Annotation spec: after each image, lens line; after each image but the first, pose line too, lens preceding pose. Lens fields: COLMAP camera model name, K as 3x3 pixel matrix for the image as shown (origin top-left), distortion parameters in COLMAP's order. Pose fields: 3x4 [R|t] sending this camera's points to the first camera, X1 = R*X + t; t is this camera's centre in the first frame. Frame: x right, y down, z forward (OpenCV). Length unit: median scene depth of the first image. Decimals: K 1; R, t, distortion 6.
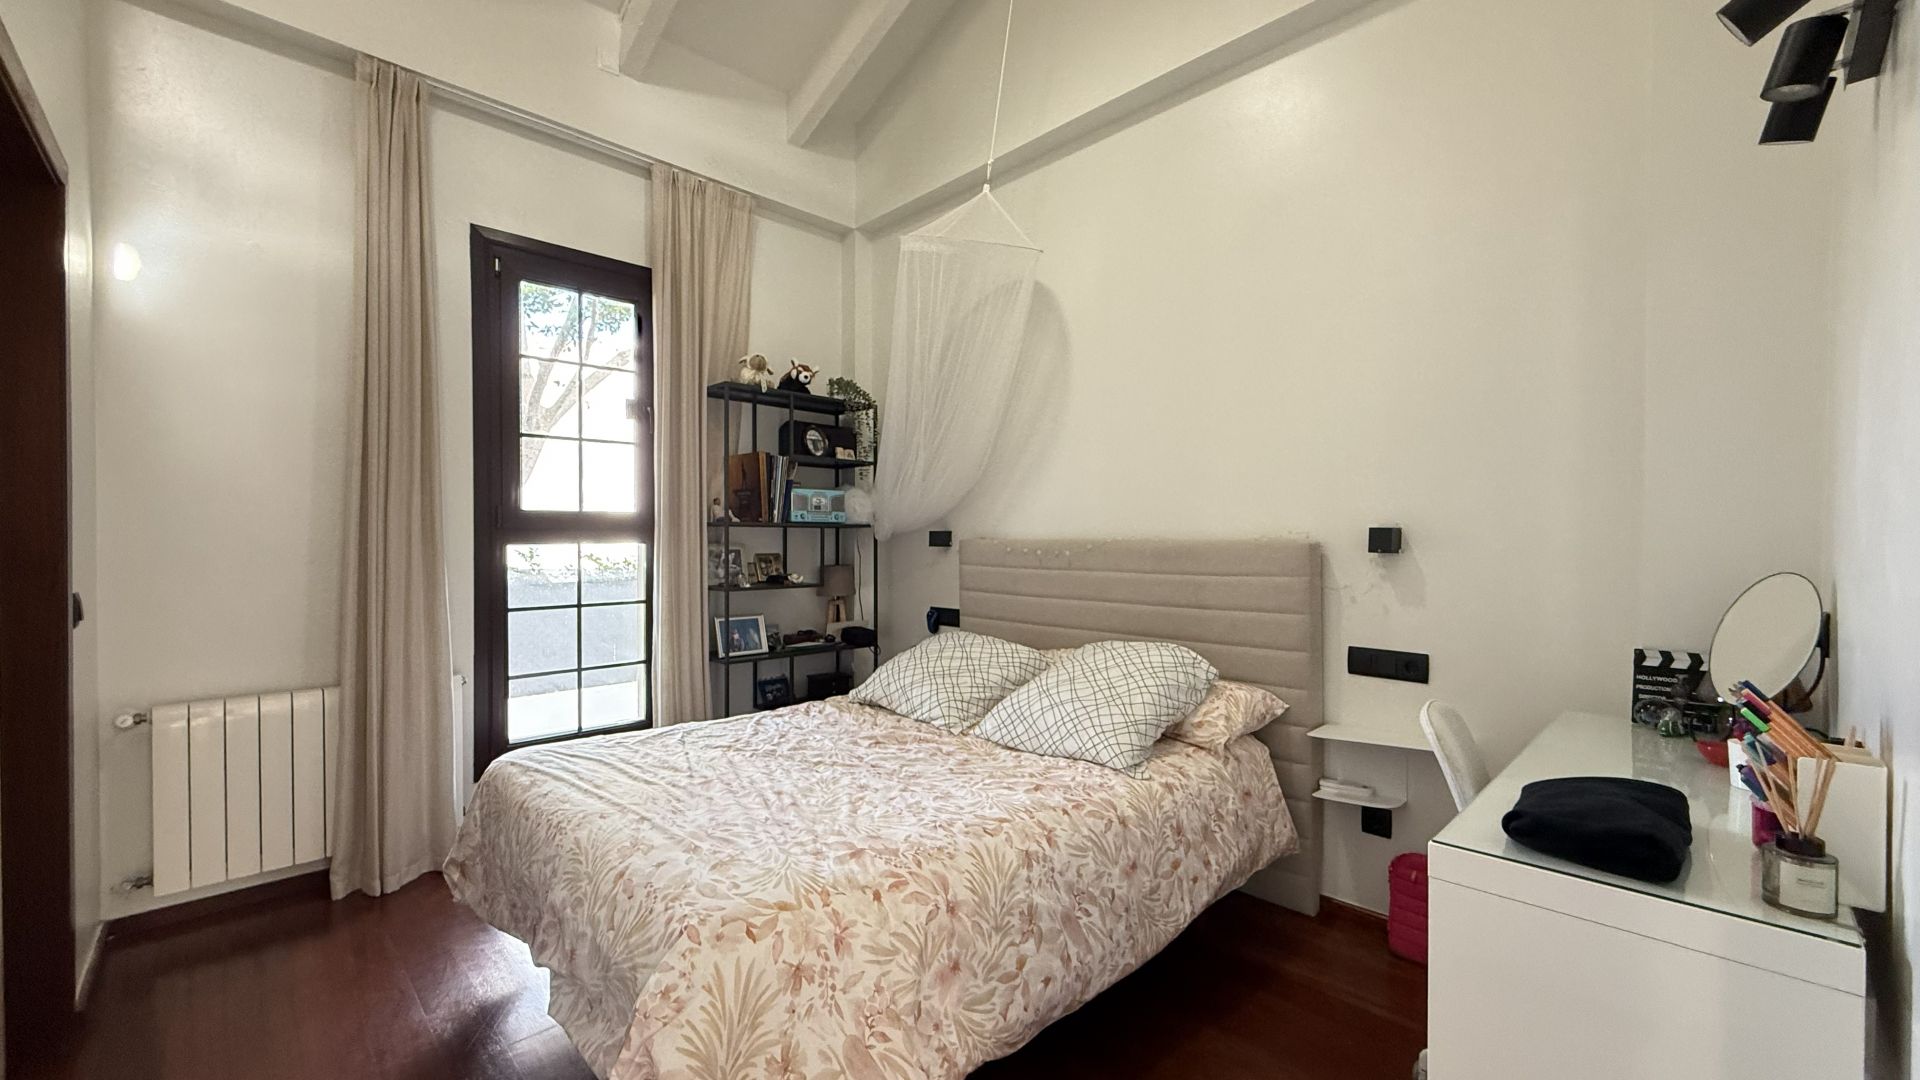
lens RADIAL K [[760.1, 0, 967.1], [0, 760.1, 545.2], [0, 0, 1]] dist [0.000707, 0.000028]
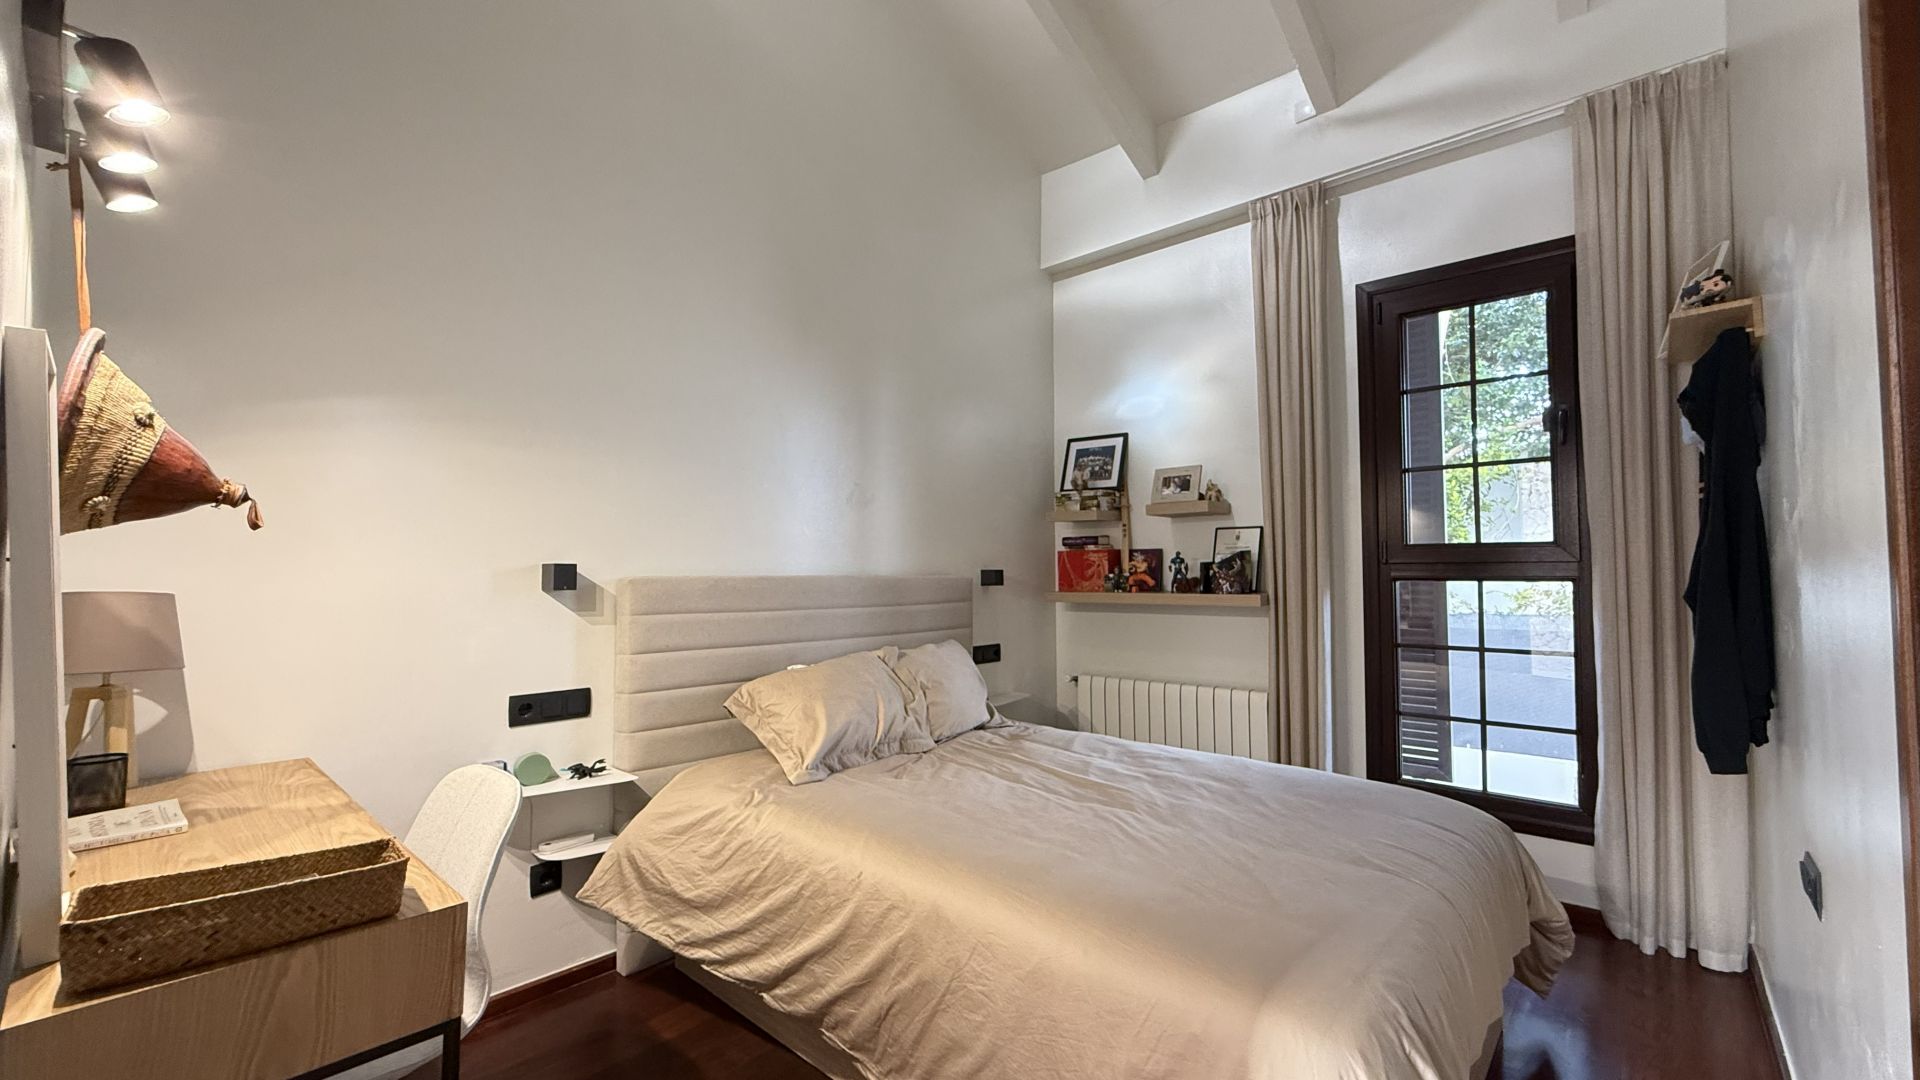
lens RADIAL K [[760.1, 0, 967.1], [0, 760.1, 545.2], [0, 0, 1]] dist [0.000707, 0.000028]
pose [[0.067570, -0.040692, -0.996884, 0.346098], [-0.005793, 0.999135, -0.041176, -0.002058], [0.997698, 0.008557, 0.067275, 0.341854]]
